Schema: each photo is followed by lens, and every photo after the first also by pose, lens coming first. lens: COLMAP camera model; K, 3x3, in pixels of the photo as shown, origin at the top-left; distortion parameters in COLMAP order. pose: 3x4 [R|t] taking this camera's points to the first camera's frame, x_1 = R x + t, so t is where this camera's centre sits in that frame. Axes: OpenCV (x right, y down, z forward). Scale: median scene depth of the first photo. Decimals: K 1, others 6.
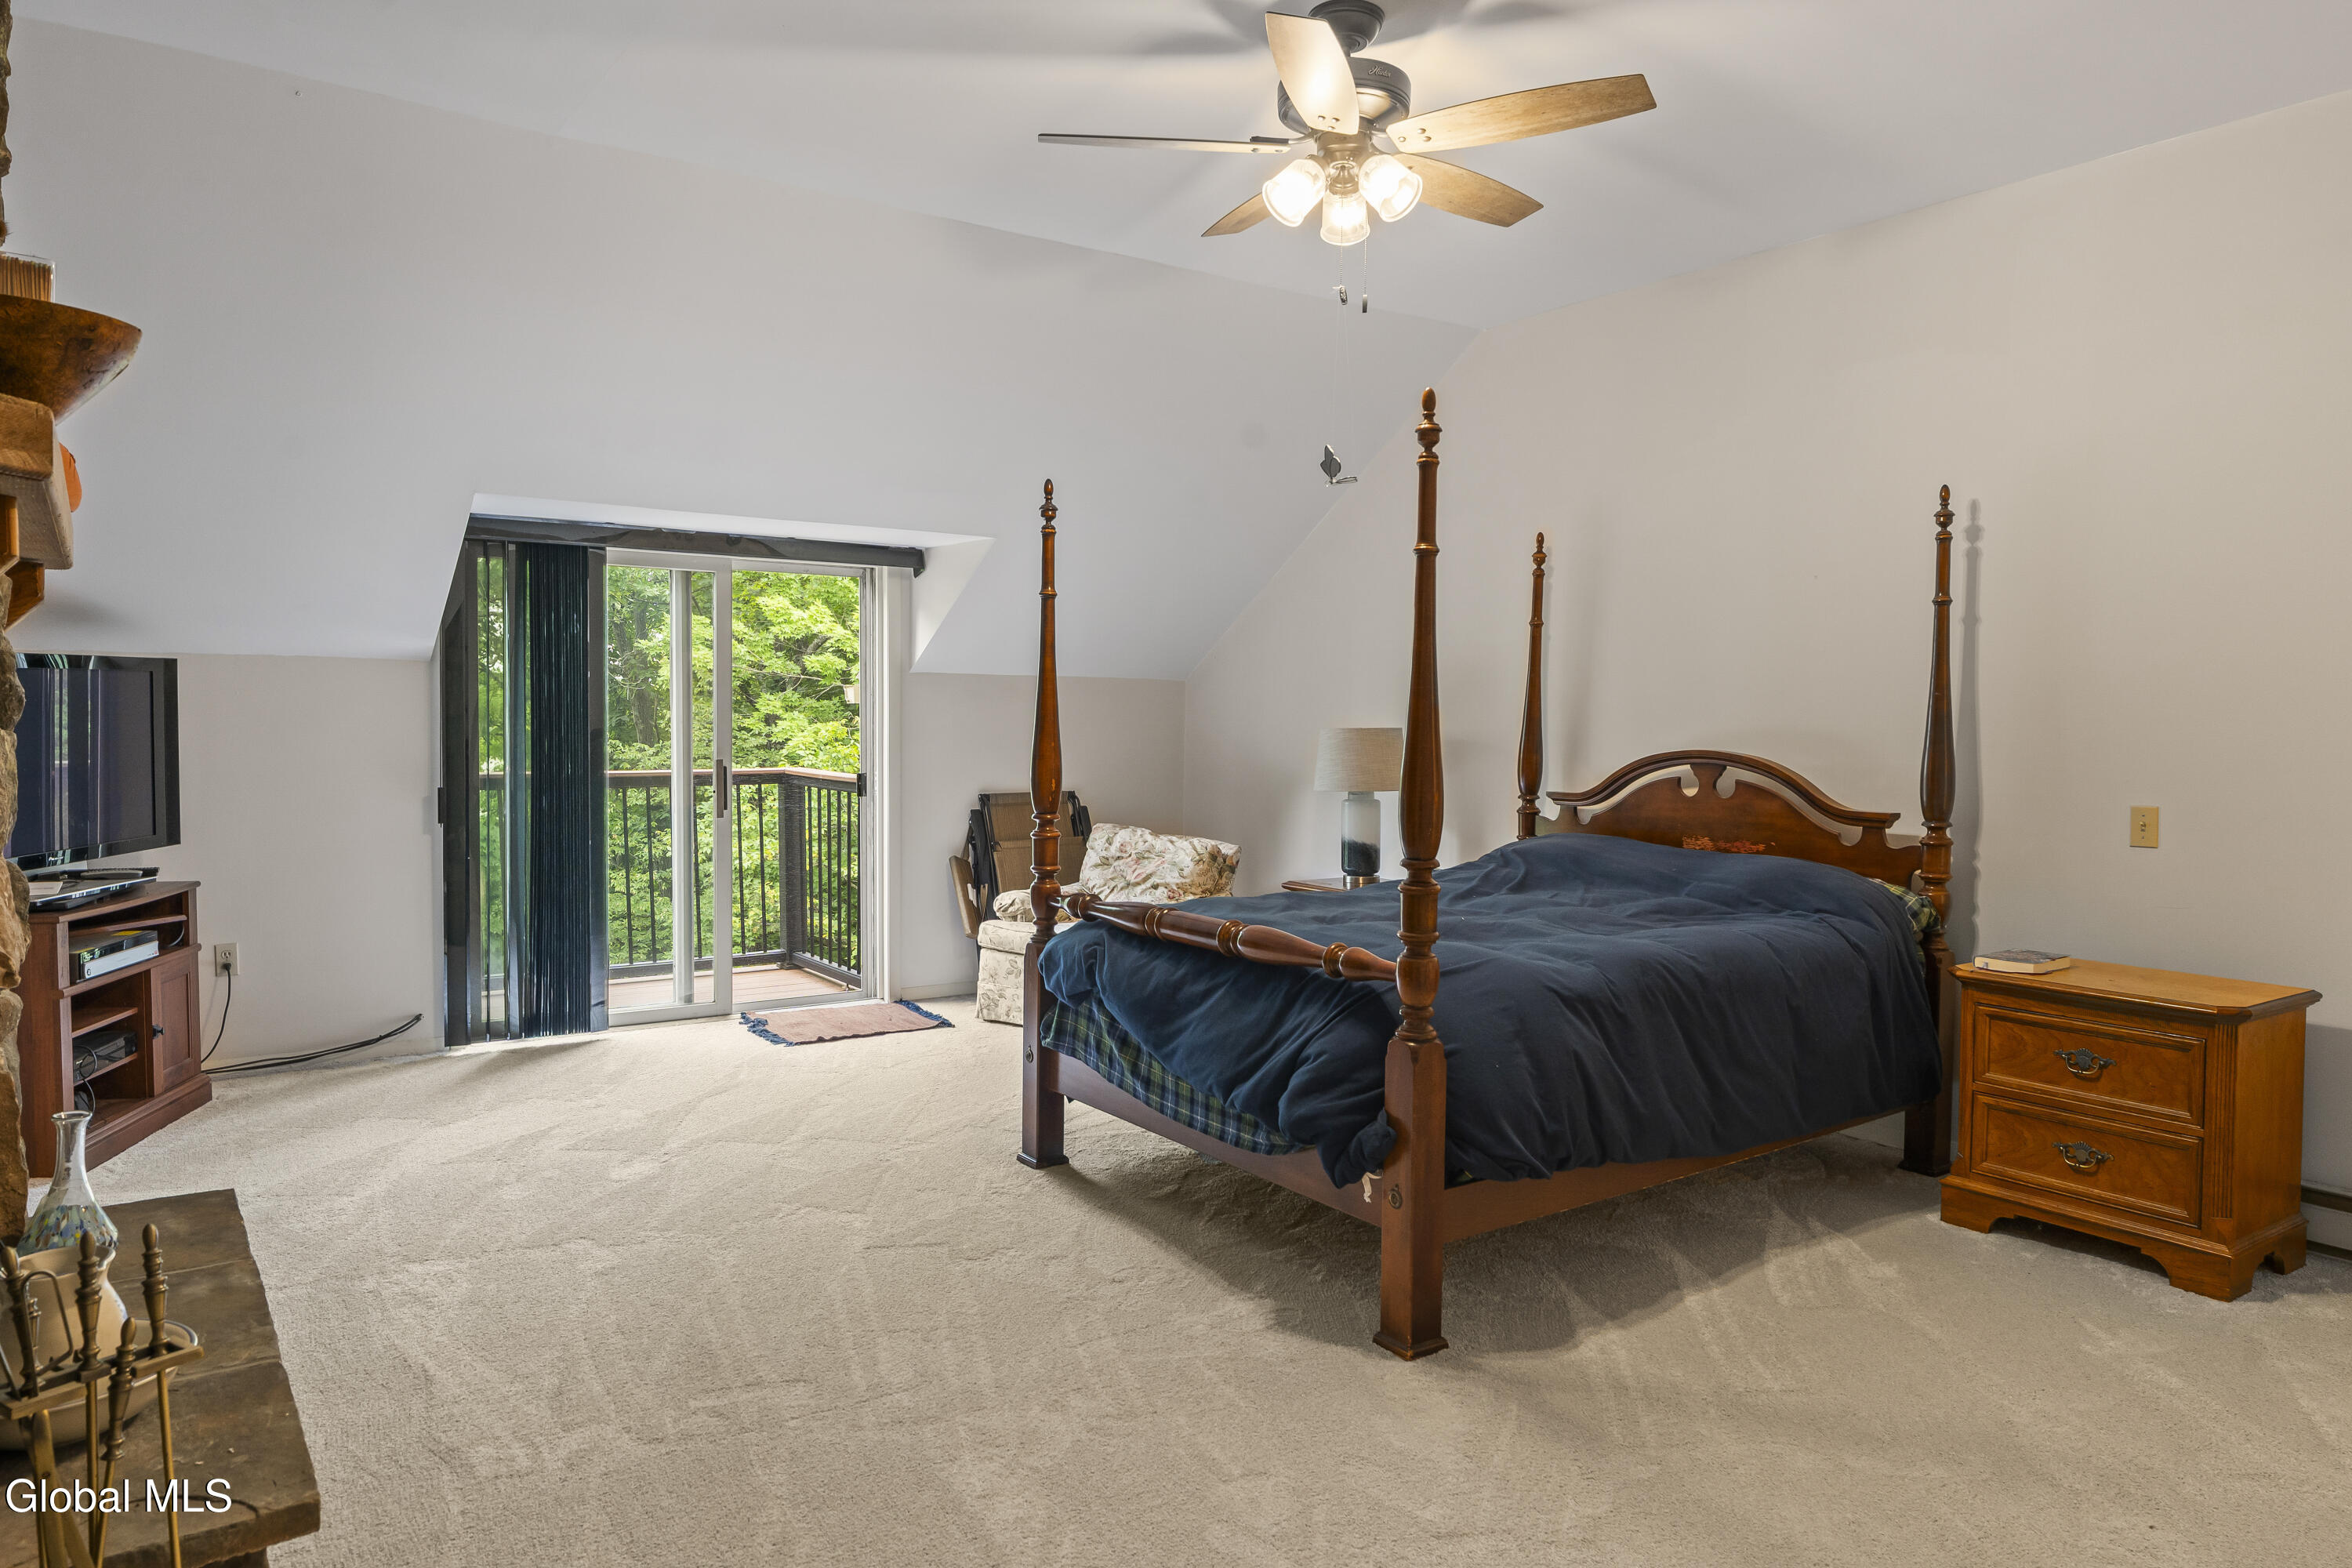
lens RADIAL K [[1538.8, 0, 1112.4], [0, 1538.8, 788.3], [0, 0, 1]] dist [-0.006831, -0.001518]
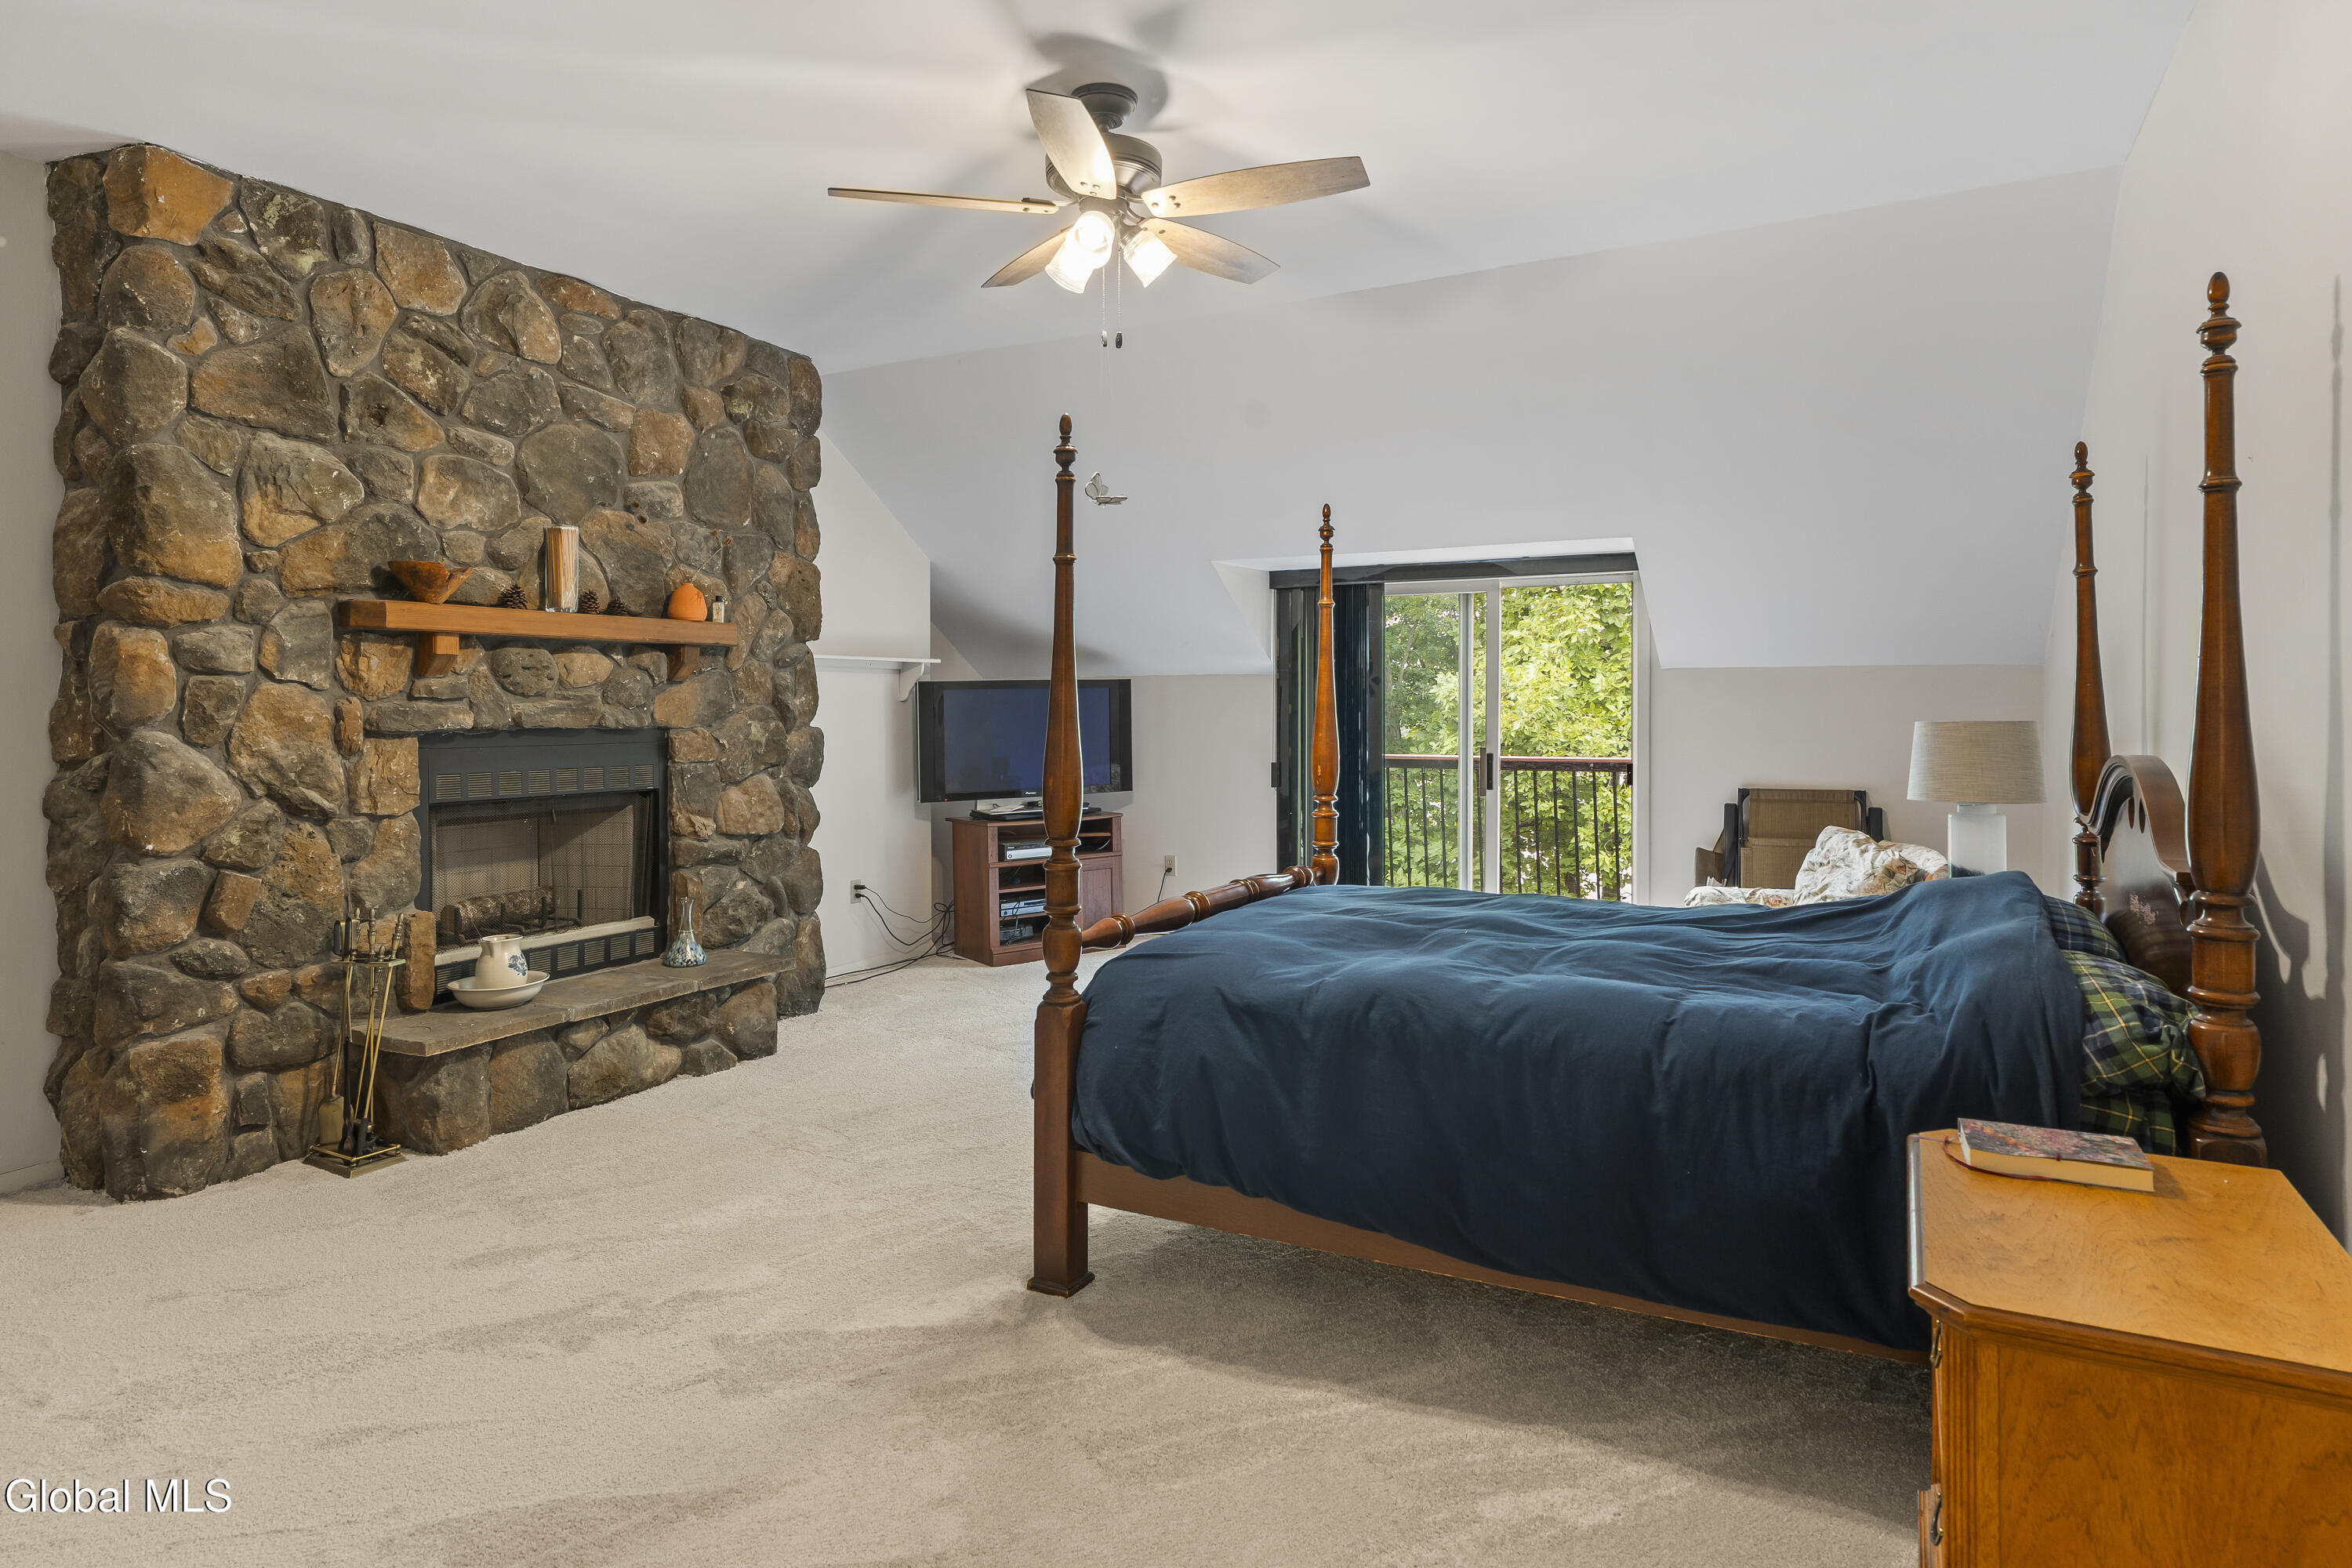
lens RADIAL K [[1288.4, 0, 1171.3], [0, 1288.4, 747.8], [0, 0, 1]] dist [-0.002873, -0.000555]
pose [[0.463636, 0.018511, -0.885832, 0.754998], [-0.034696, 0.999394, 0.002725, -0.018564], [0.885346, 0.029471, 0.463998, 0.459517]]
